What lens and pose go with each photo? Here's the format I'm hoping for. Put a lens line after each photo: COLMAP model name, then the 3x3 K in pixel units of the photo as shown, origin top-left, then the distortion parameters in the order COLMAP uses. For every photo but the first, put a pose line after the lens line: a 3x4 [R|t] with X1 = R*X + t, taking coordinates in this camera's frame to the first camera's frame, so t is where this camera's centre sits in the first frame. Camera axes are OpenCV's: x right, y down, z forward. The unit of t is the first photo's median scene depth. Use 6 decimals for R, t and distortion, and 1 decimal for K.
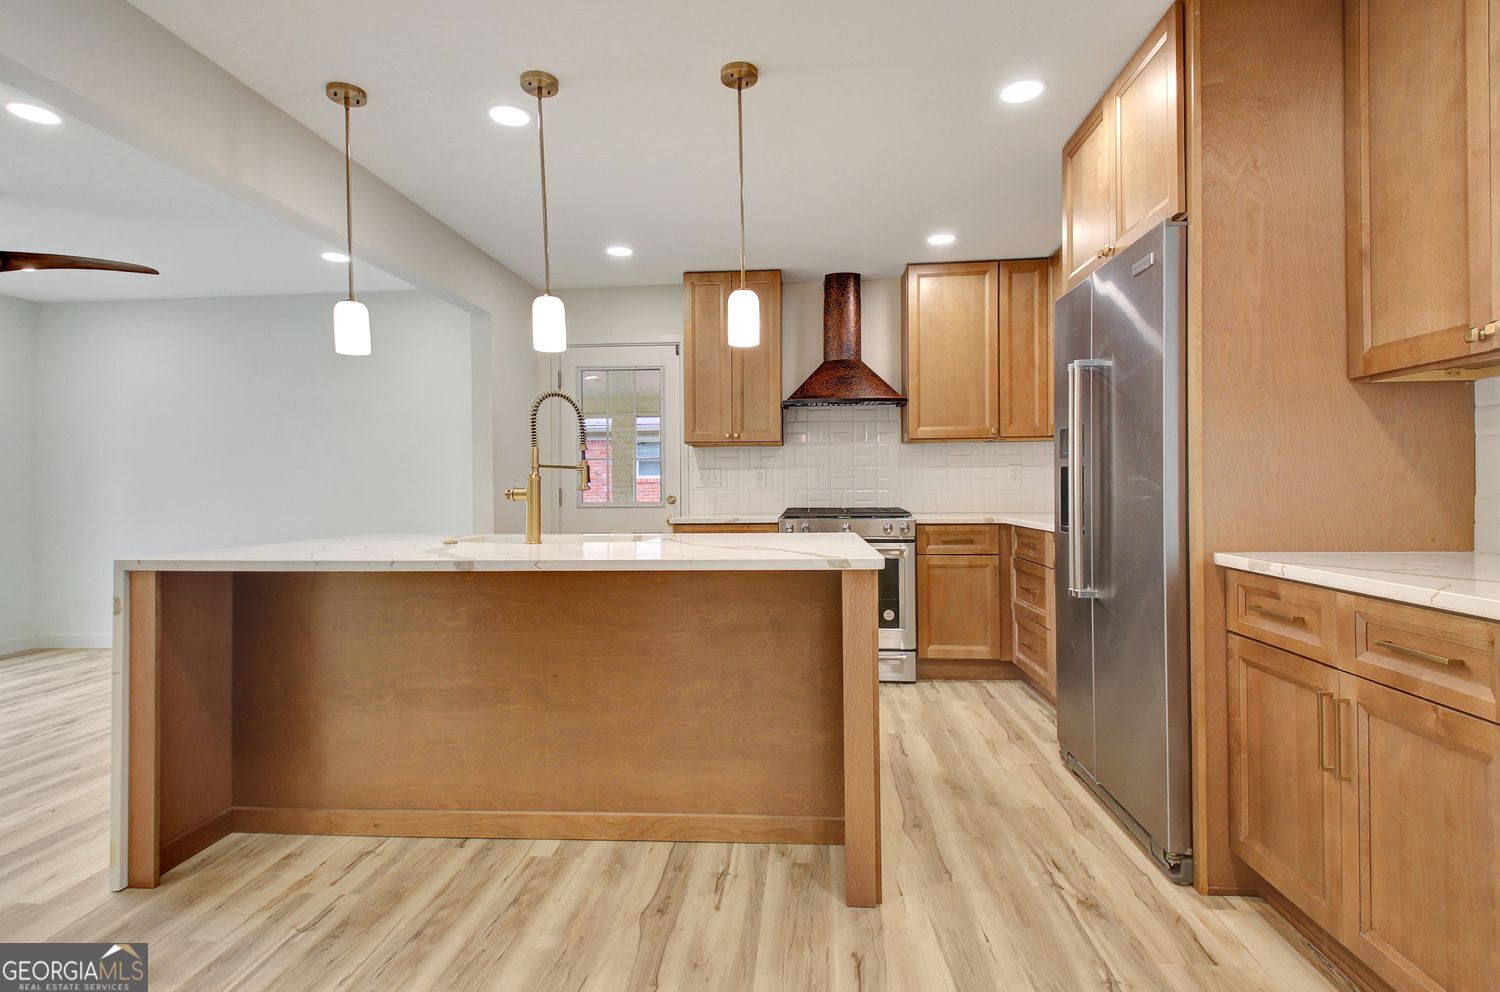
lens RADIAL K [[716.0, 0, 749.9], [0, 716.0, 477.9], [0, 0, 1]] dist [0.000773, -0.000410]
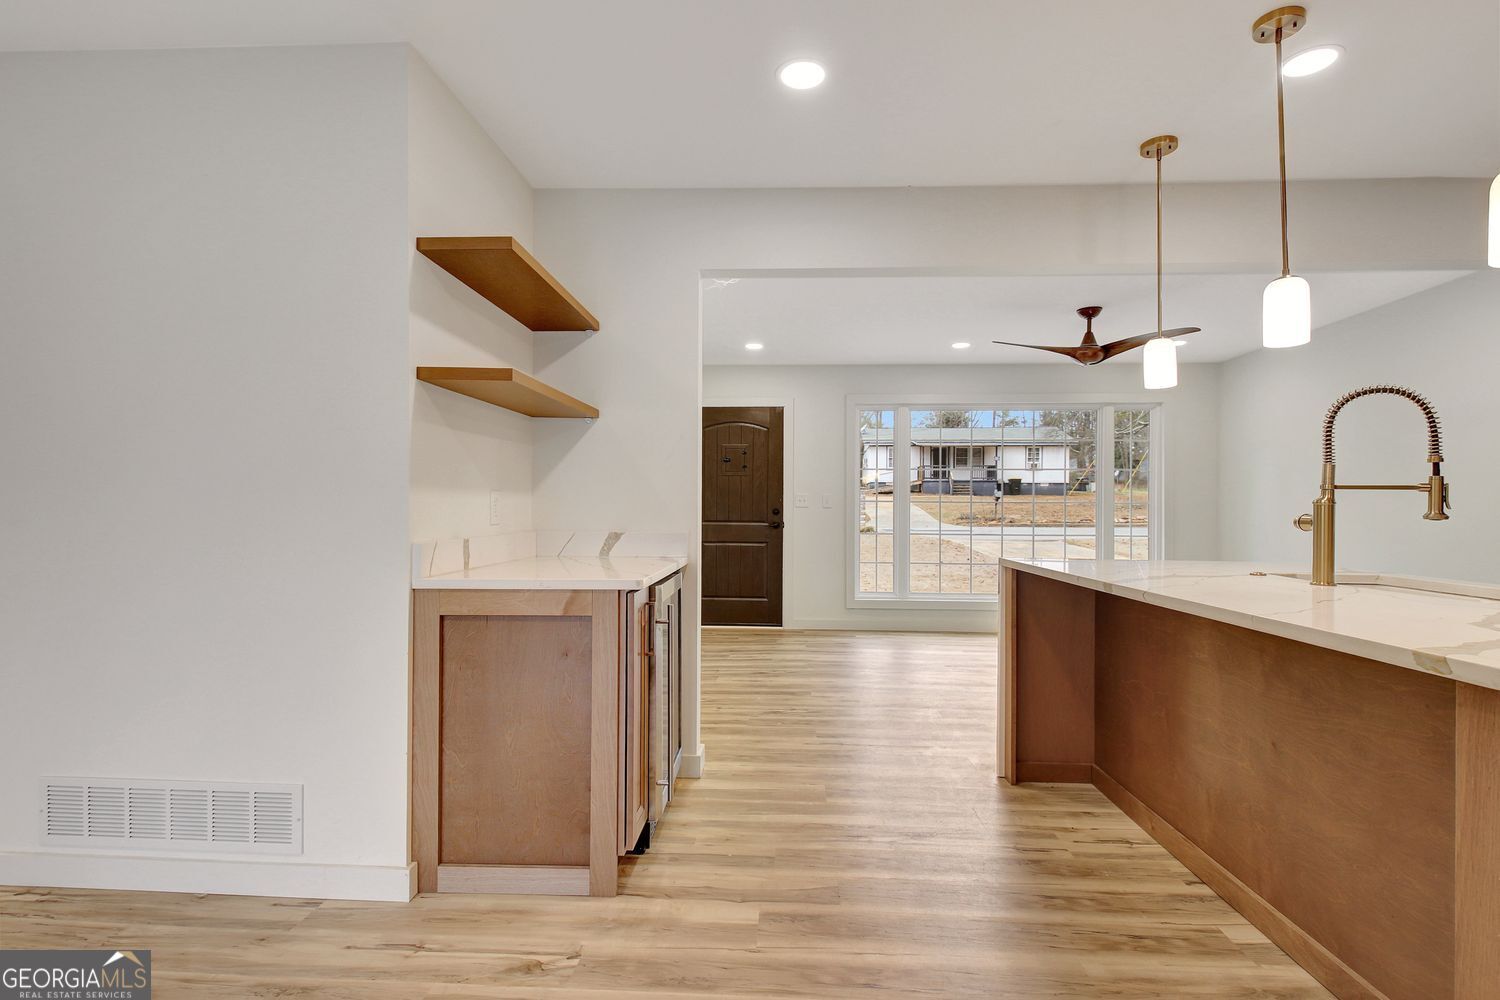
lens RADIAL K [[701.7, 0, 751.9], [0, 701.7, 514.0], [0, 0, 1]] dist [-0.012886, -0.000182]
pose [[0.039348, 0.015322, -0.999108, 0.511896], [0.013132, 0.999788, 0.015850, -0.008827], [0.999139, -0.013744, 0.039139, 0.381610]]
